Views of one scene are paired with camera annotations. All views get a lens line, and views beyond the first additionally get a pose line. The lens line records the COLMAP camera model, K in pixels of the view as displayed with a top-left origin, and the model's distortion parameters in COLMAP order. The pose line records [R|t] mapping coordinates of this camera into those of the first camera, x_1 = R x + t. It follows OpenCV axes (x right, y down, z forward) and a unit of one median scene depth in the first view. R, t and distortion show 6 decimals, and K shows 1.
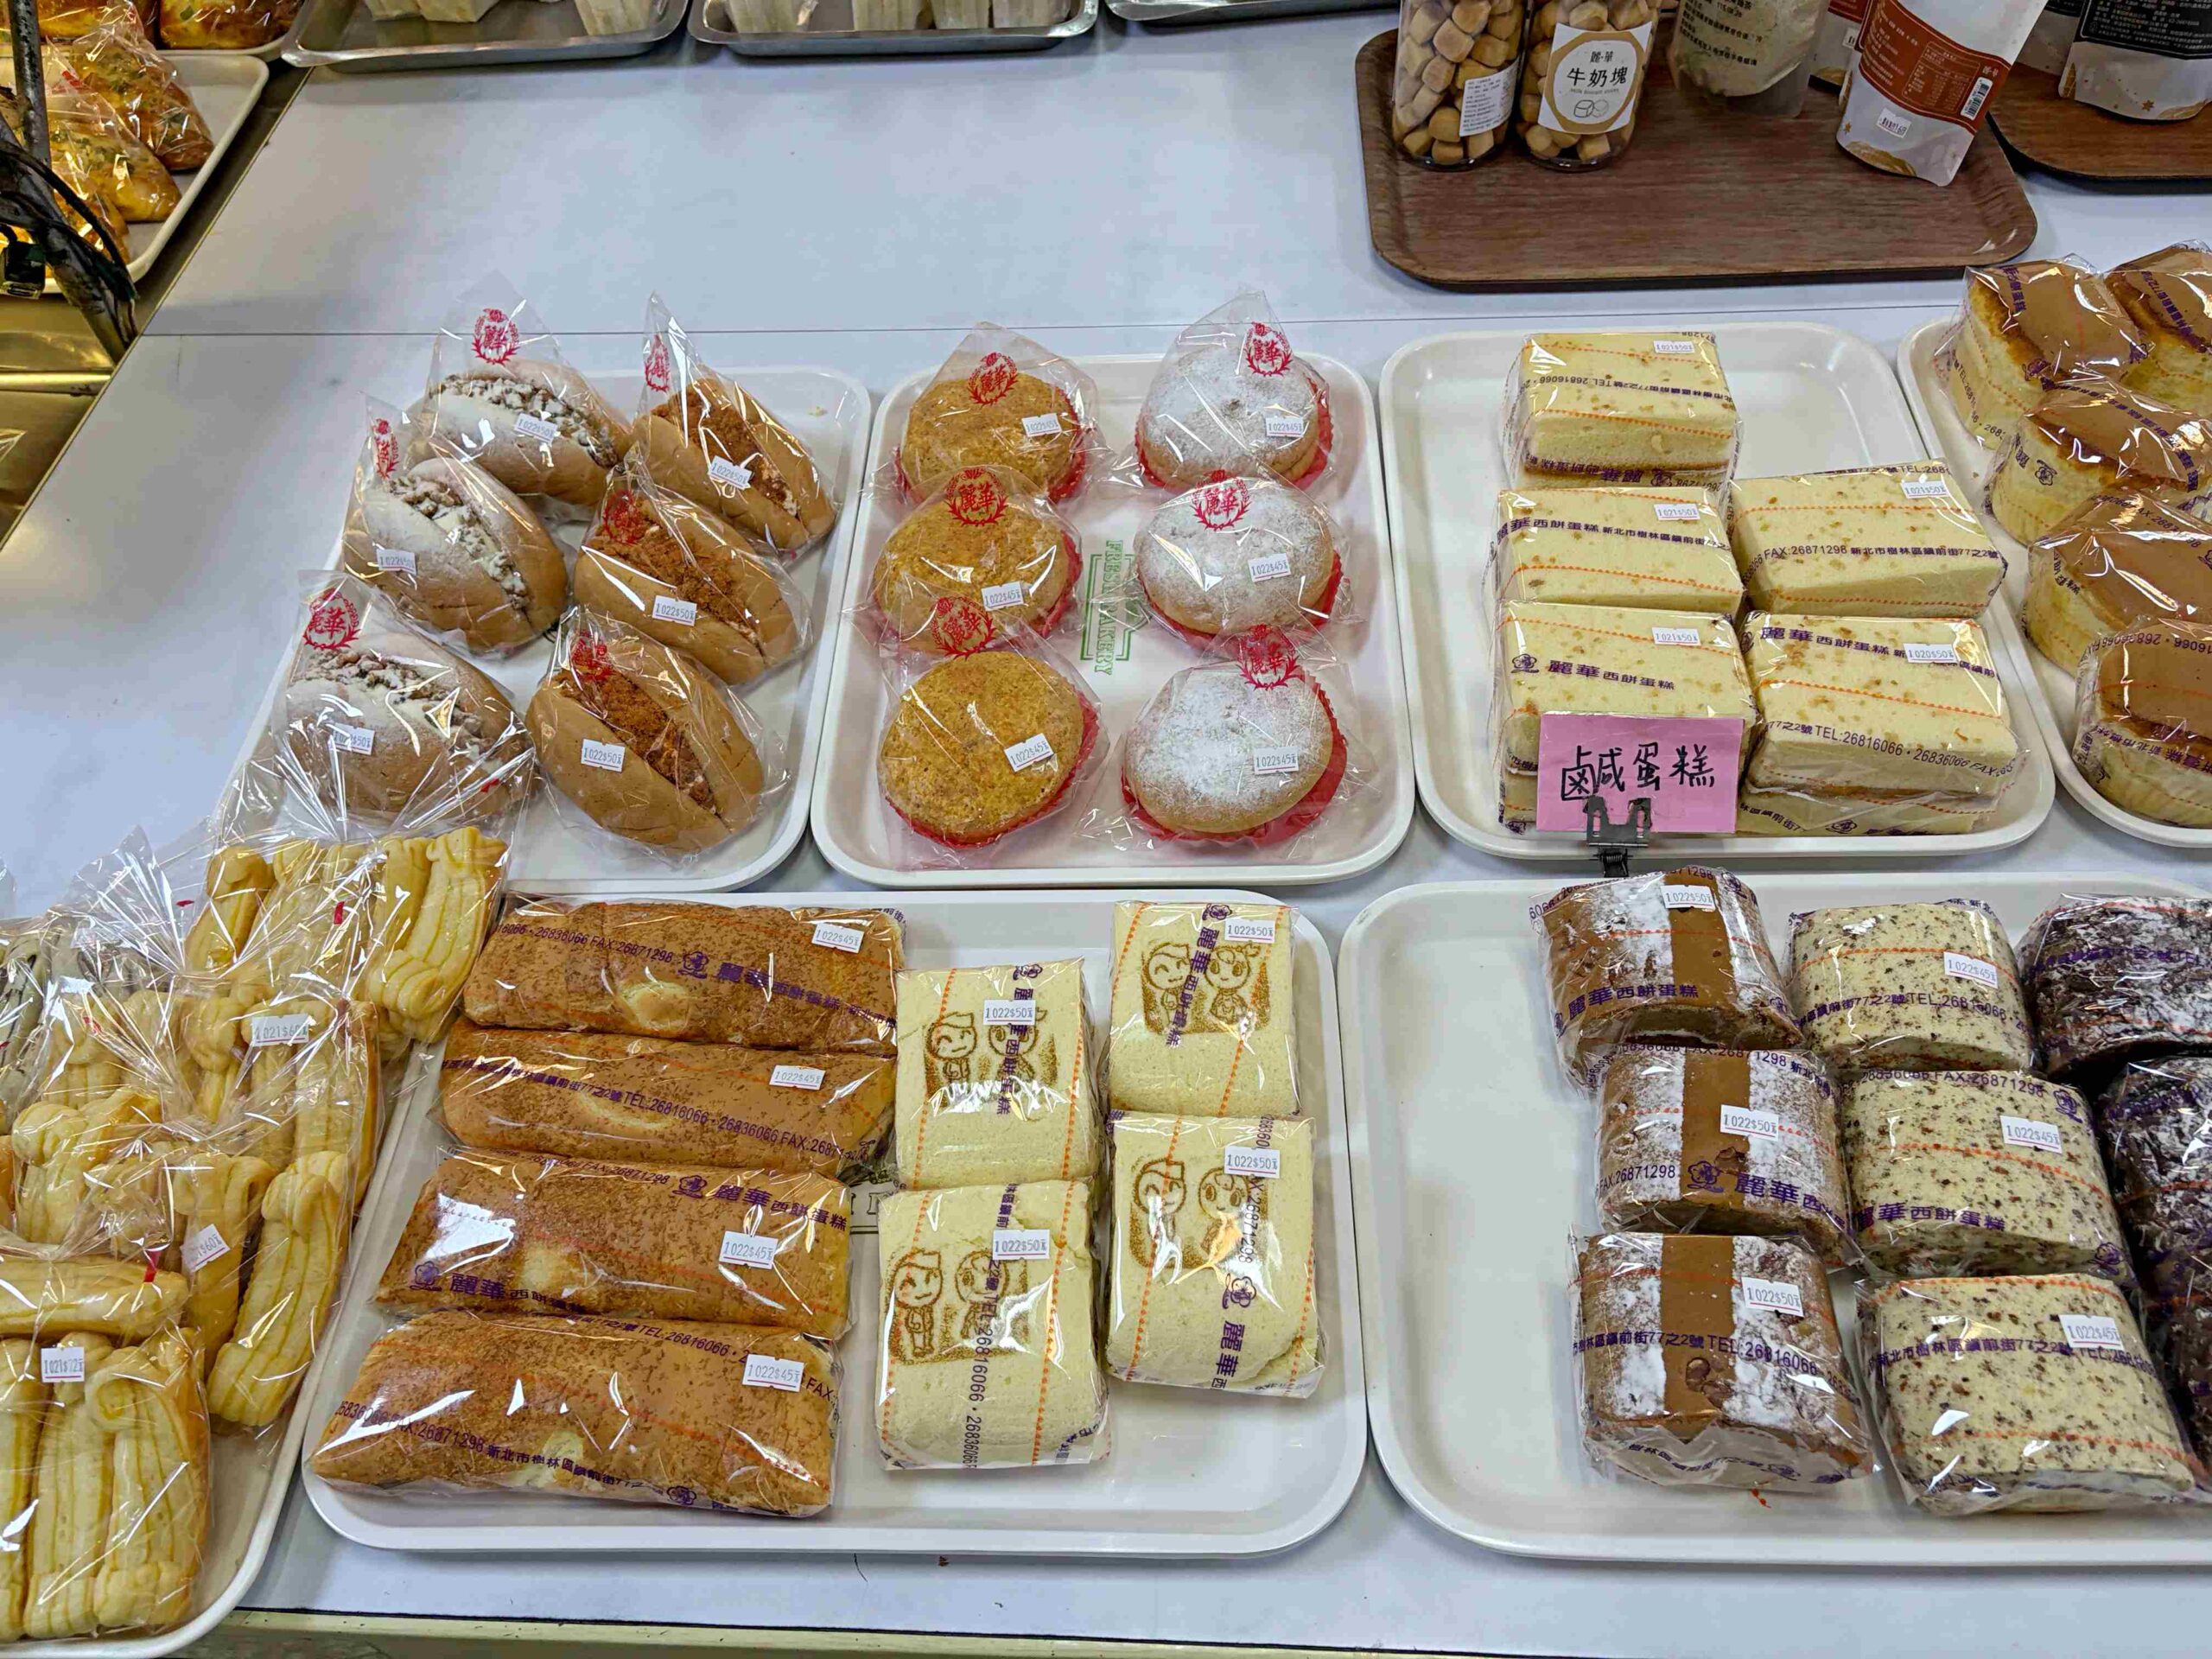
lens RADIAL K [[1694.0, 0, 1102.1], [0, 1694.0, 821.8], [0, 0, 1]] dist [0.034844, -0.043641]
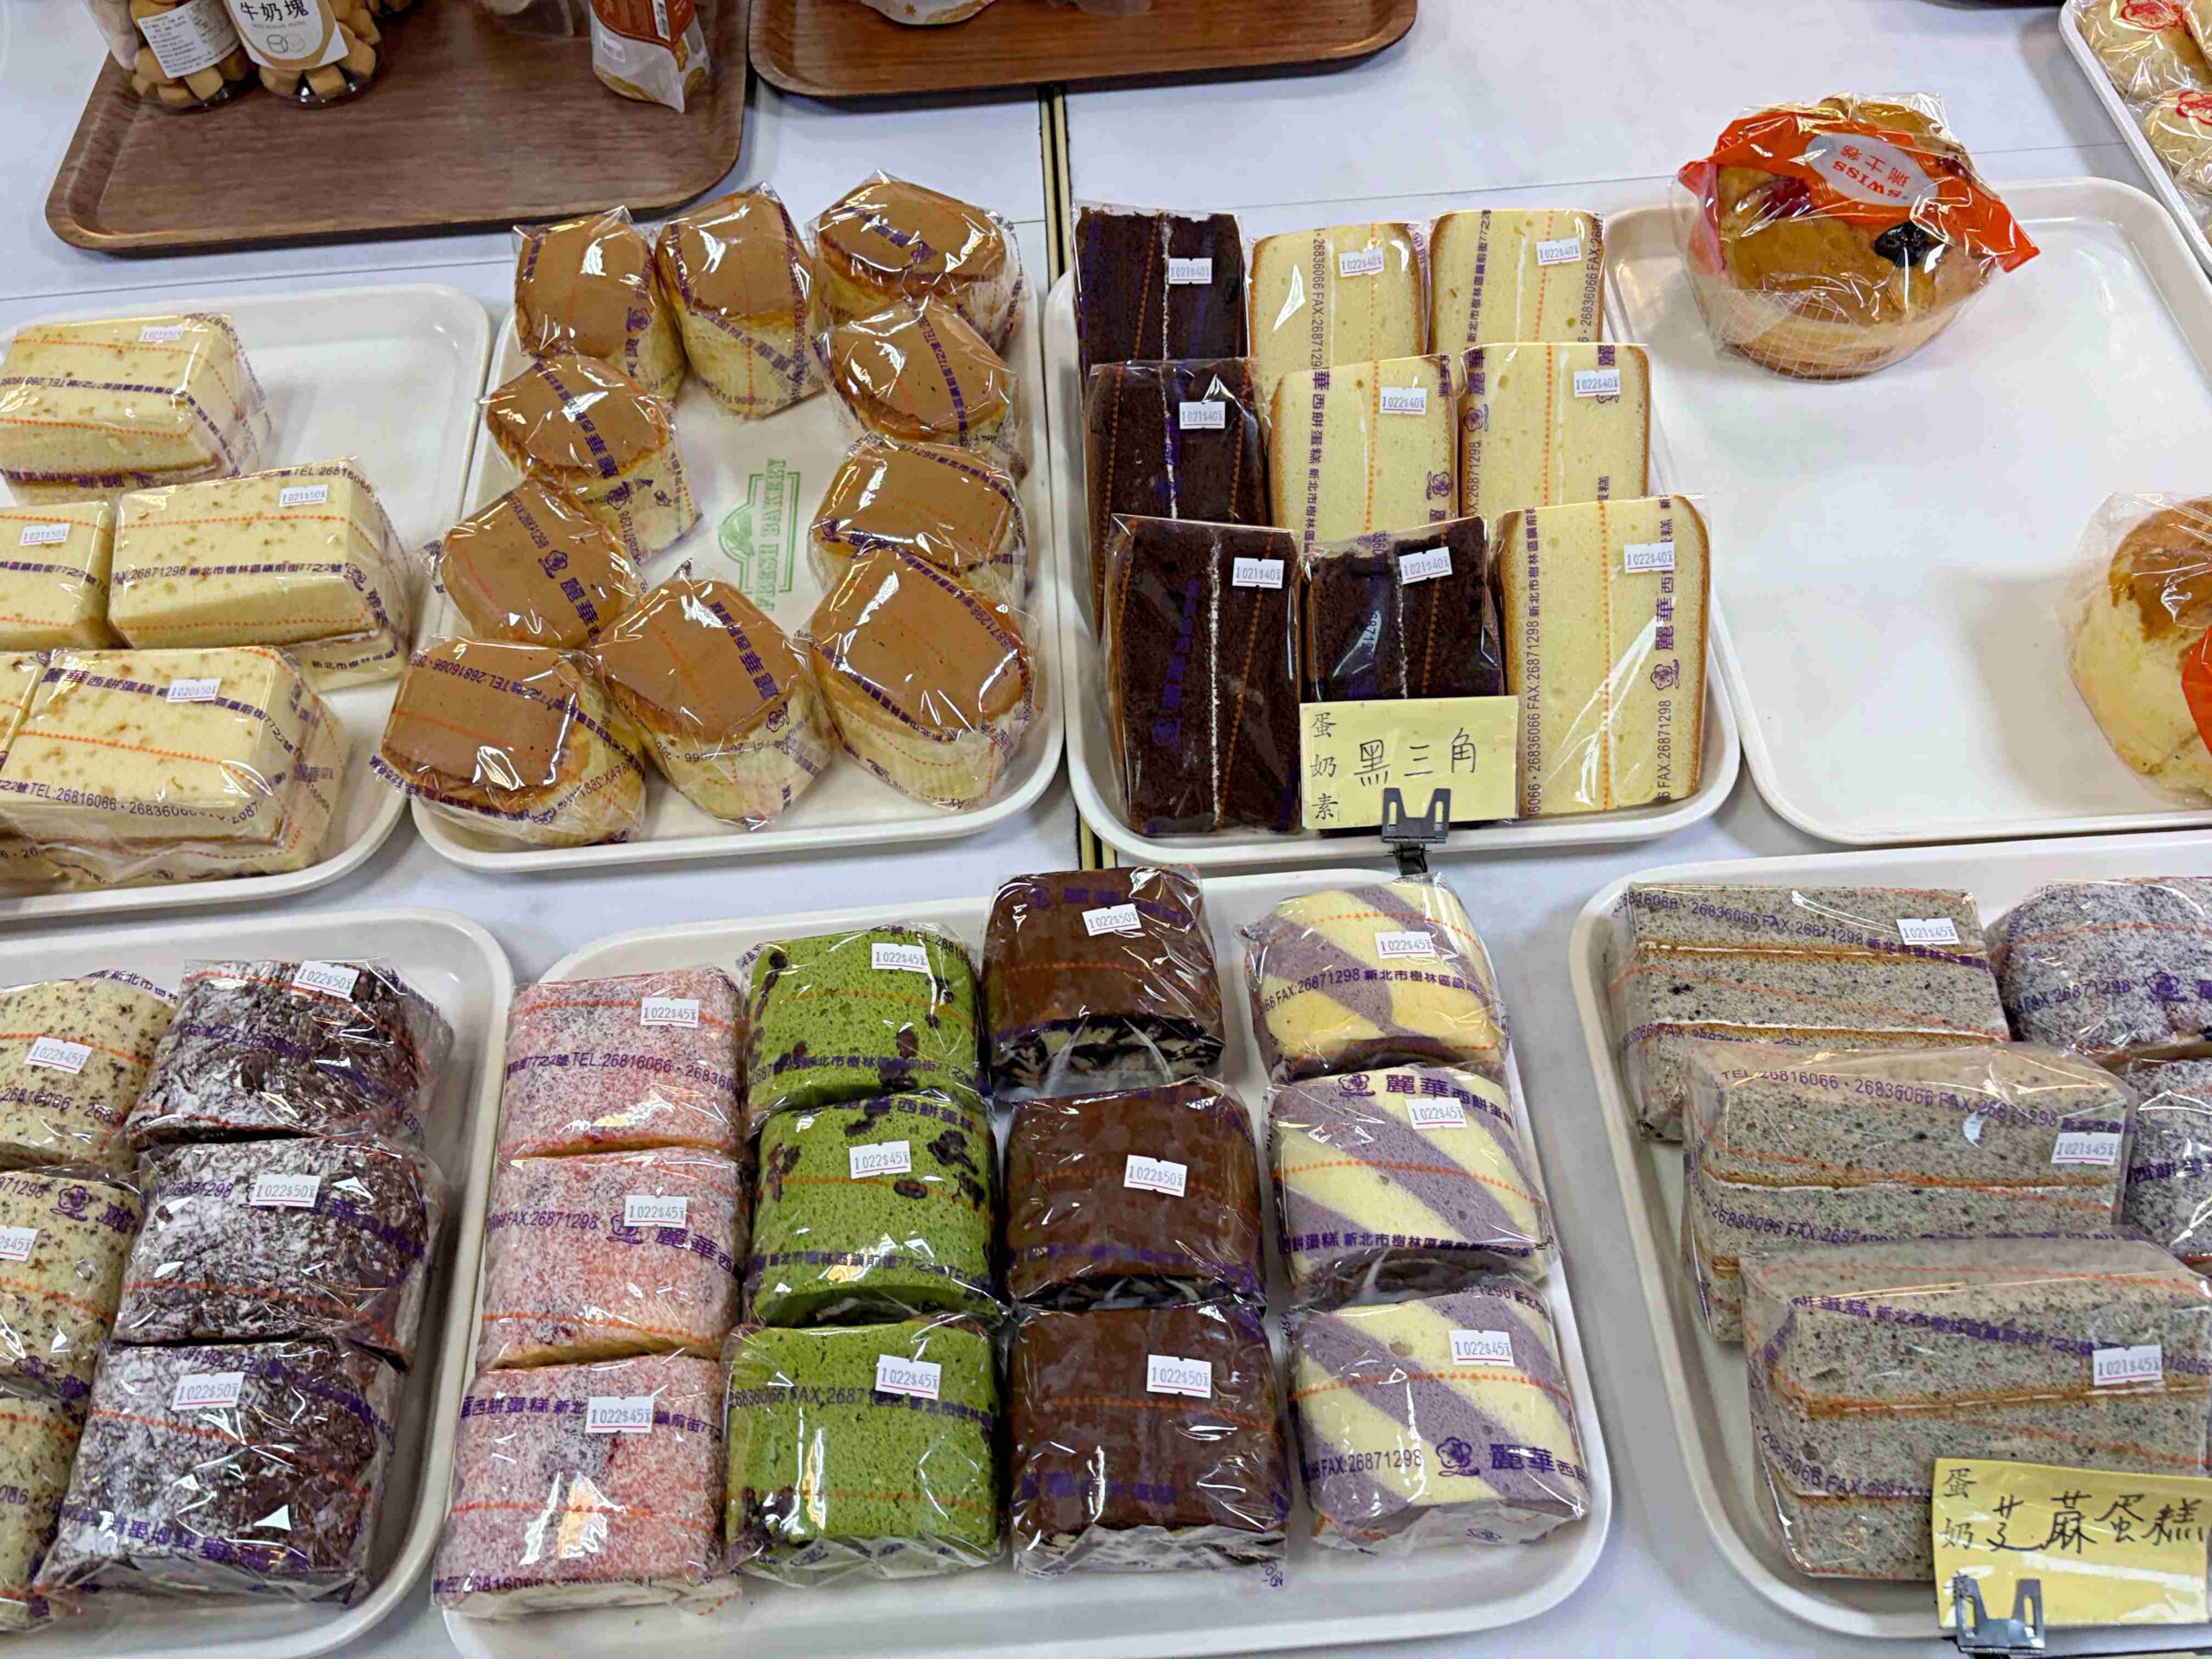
lens RADIAL K [[1694.0, 0, 1113.1], [0, 1694.0, 837.1], [0, 0, 1]] dist [0.034844, -0.043641]
pose [[0.994750, -0.077935, 0.066325, 0.874758], [0.071420, 0.992864, 0.095497, -0.068704], [-0.073294, -0.090259, 0.993218, 0.024873]]
